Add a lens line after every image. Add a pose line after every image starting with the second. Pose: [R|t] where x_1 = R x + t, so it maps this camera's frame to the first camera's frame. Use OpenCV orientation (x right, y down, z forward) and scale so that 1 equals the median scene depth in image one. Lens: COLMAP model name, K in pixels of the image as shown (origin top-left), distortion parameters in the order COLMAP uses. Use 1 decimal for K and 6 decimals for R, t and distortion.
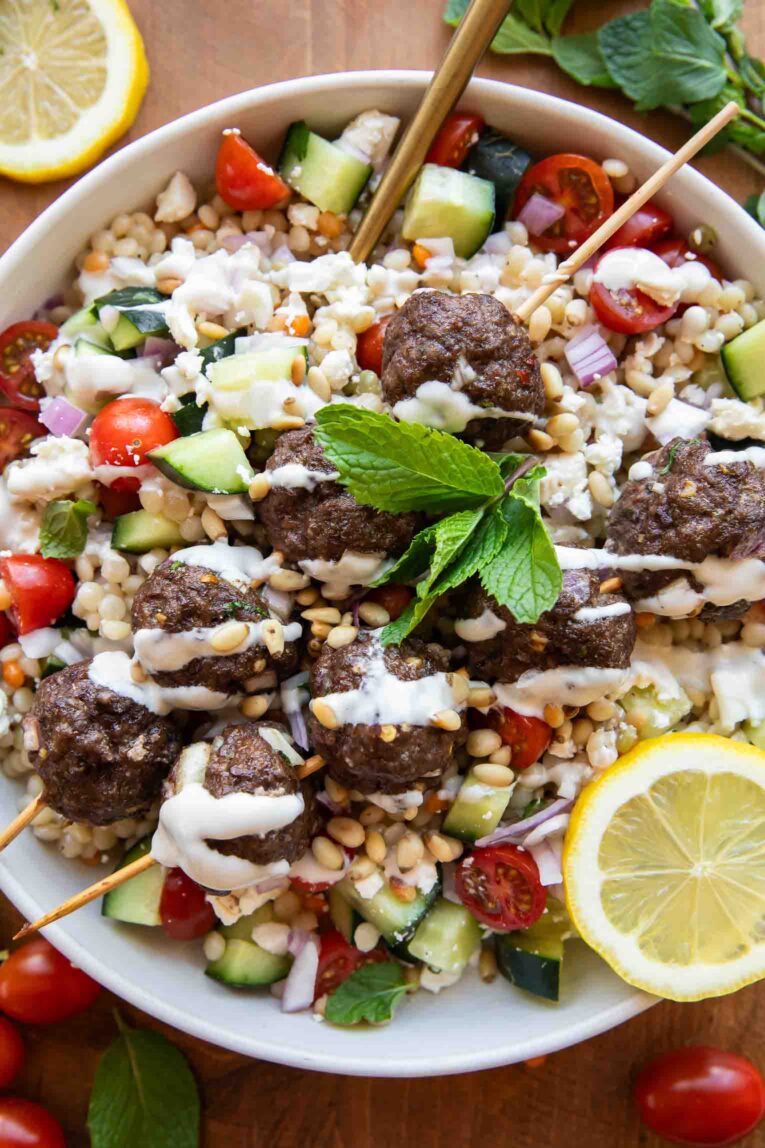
lens RADIAL K [[1390.0, 0, 382.5], [0, 1390.0, 574.0], [0, 0, 1]] dist [-0.033343, 0.010994]
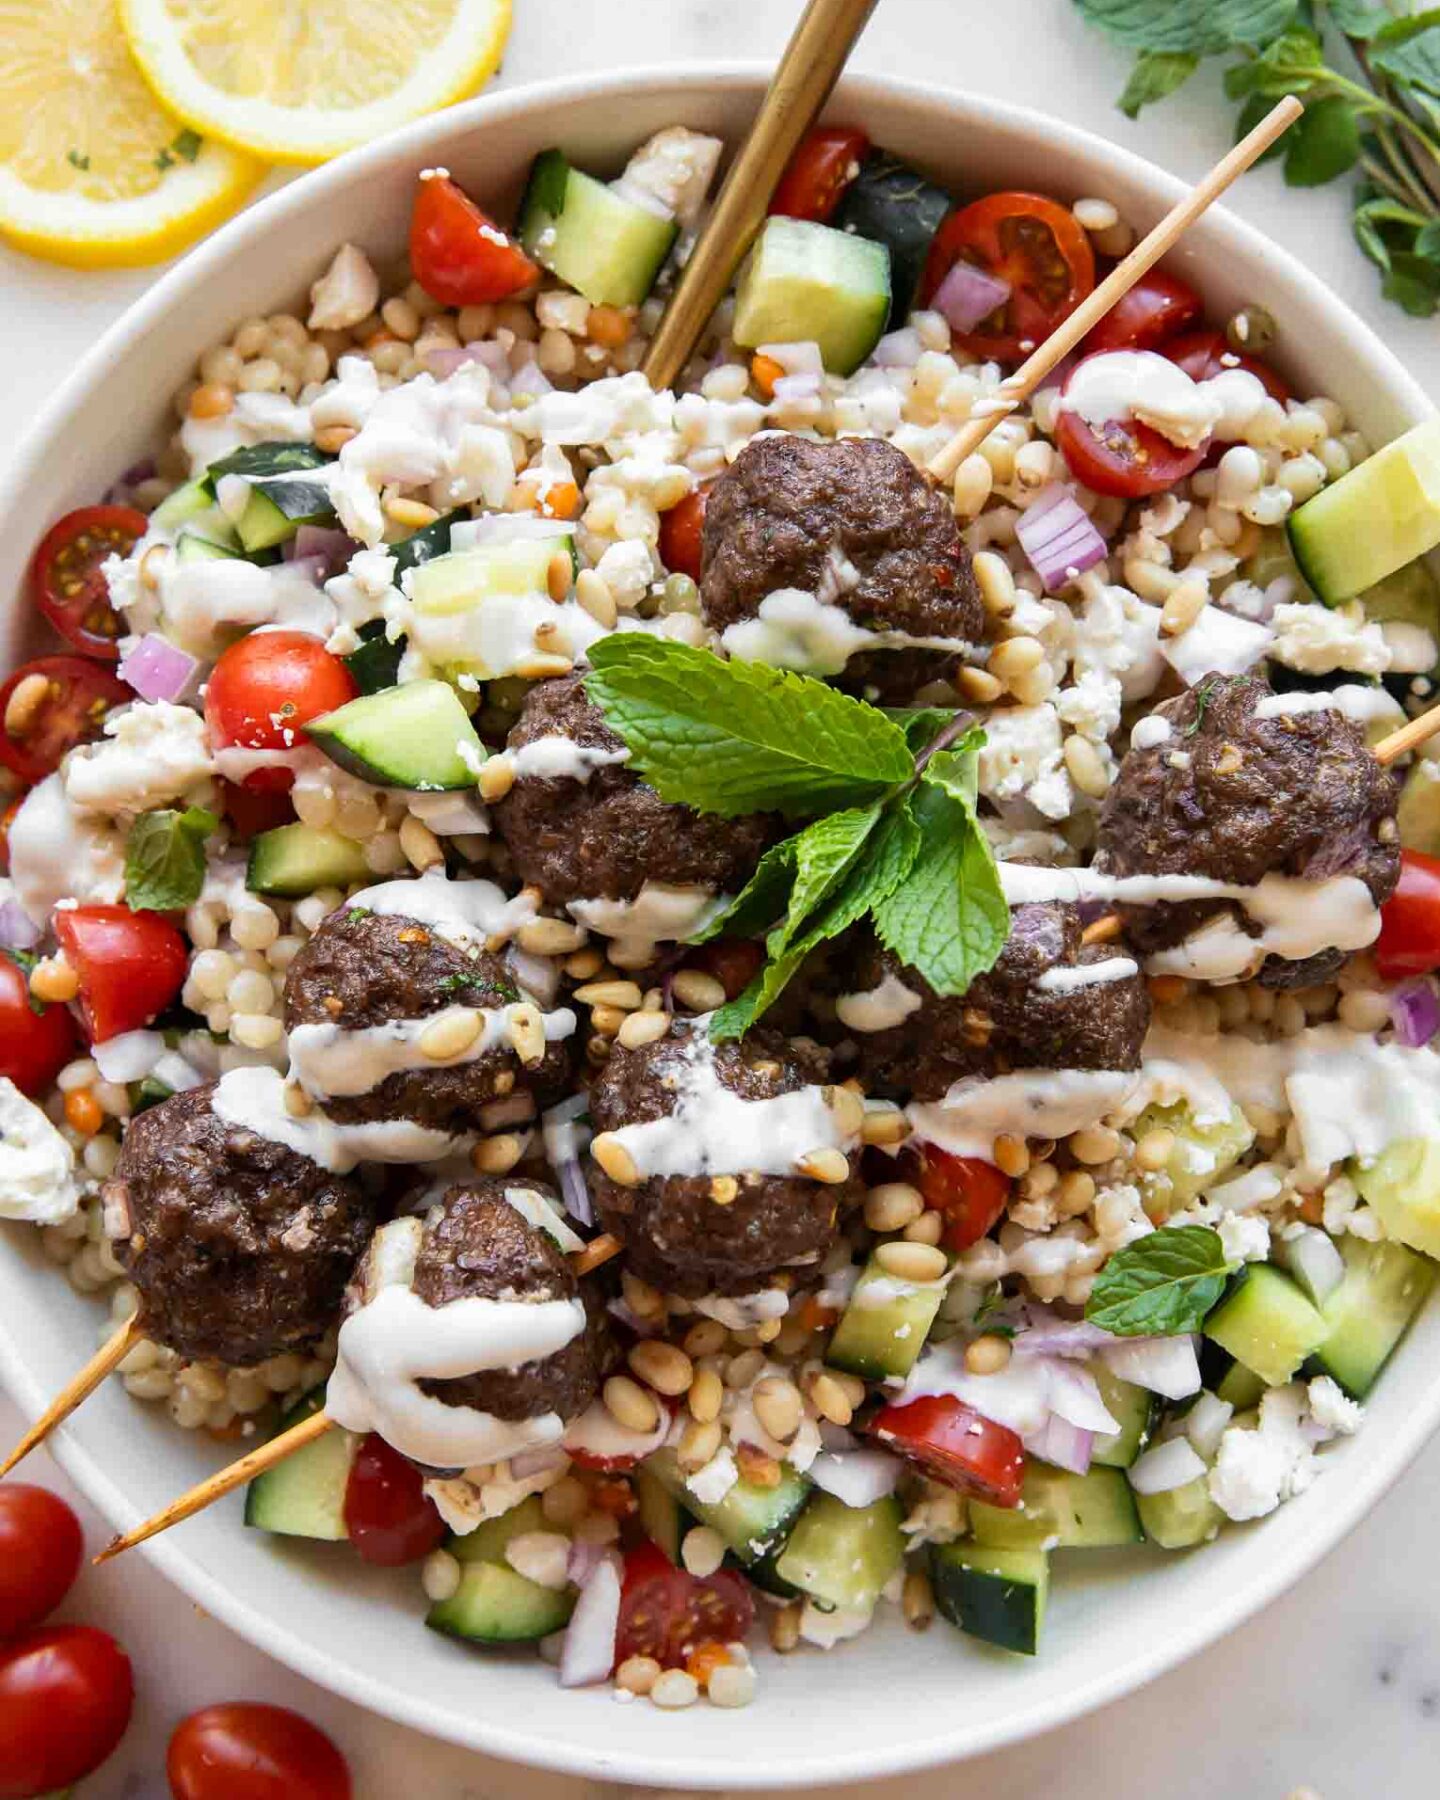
lens RADIAL K [[2647.9, 0, 720.0], [0, 2647.9, 900.0], [0, 0, 1]] dist [-0.008606, -0.139681]
pose [[0.999453, -0.026978, -0.019131, 0.025247], [0.026558, 0.999408, -0.021866, 0.015650], [0.019709, 0.021346, 0.999578, -0.111226]]
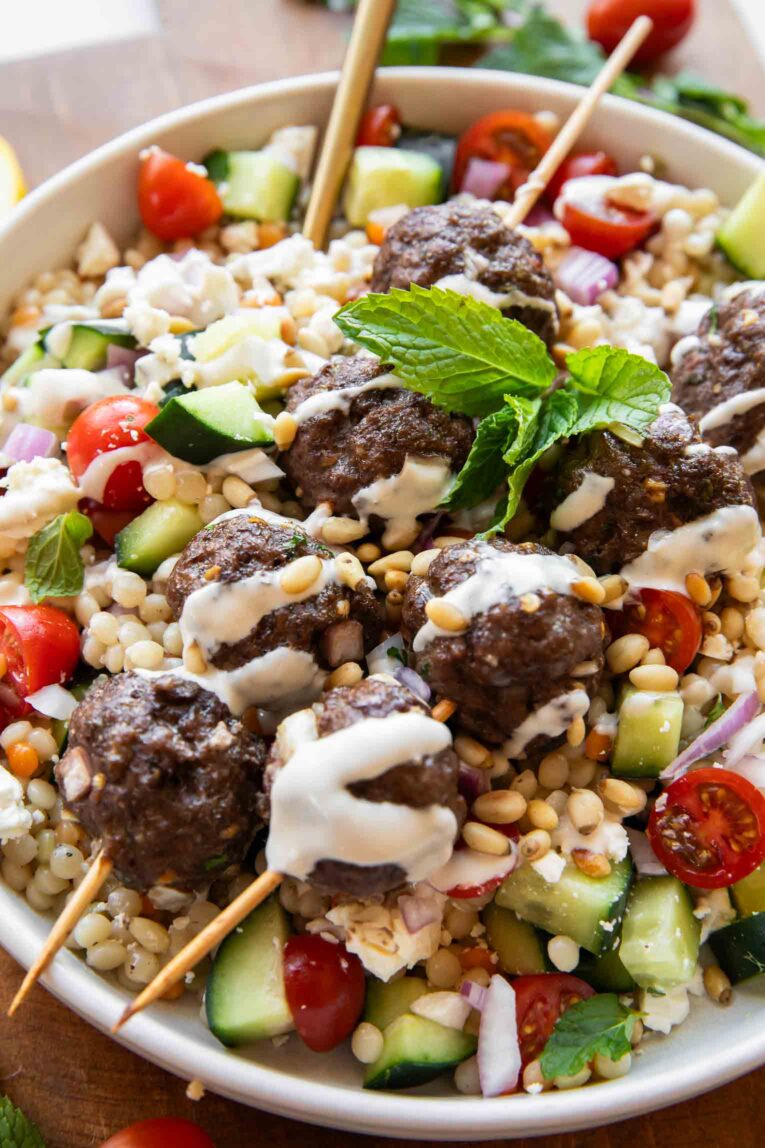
lens RADIAL K [[1551.5, 0, 368.3], [0, 1551.5, 593.8], [0, 0, 1]] dist [-0.038847, 0.039904]
pose [[0.958327, -0.222914, 0.178657, -0.228623], [0.276886, 0.878712, -0.388845, 0.404407], [-0.070309, 0.422108, 0.903815, 0.176128]]
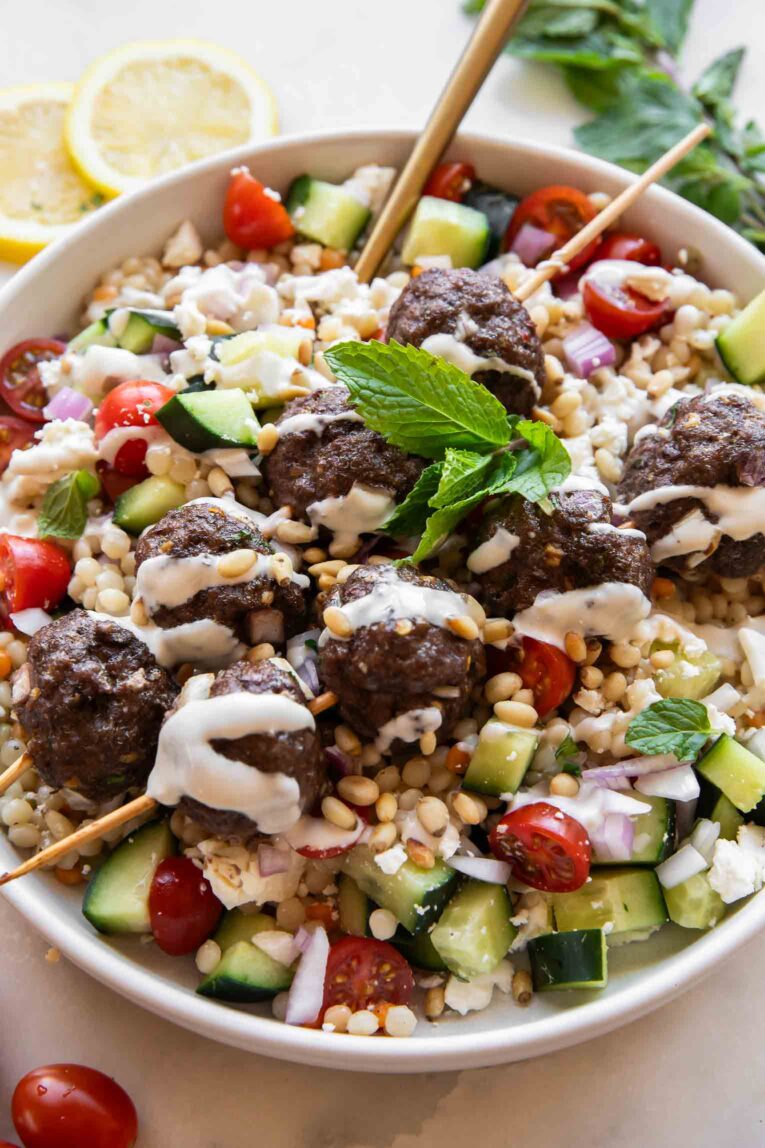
lens RADIAL K [[1703.1, 0, 382.5], [0, 1703.1, 574.0], [0, 0, 1]] dist [0.008980, -0.019347]
pose [[0.999680, -0.015857, 0.019707, -0.030847], [0.022396, 0.916992, -0.398275, 0.511733], [-0.011756, 0.398589, 0.917054, -0.089097]]
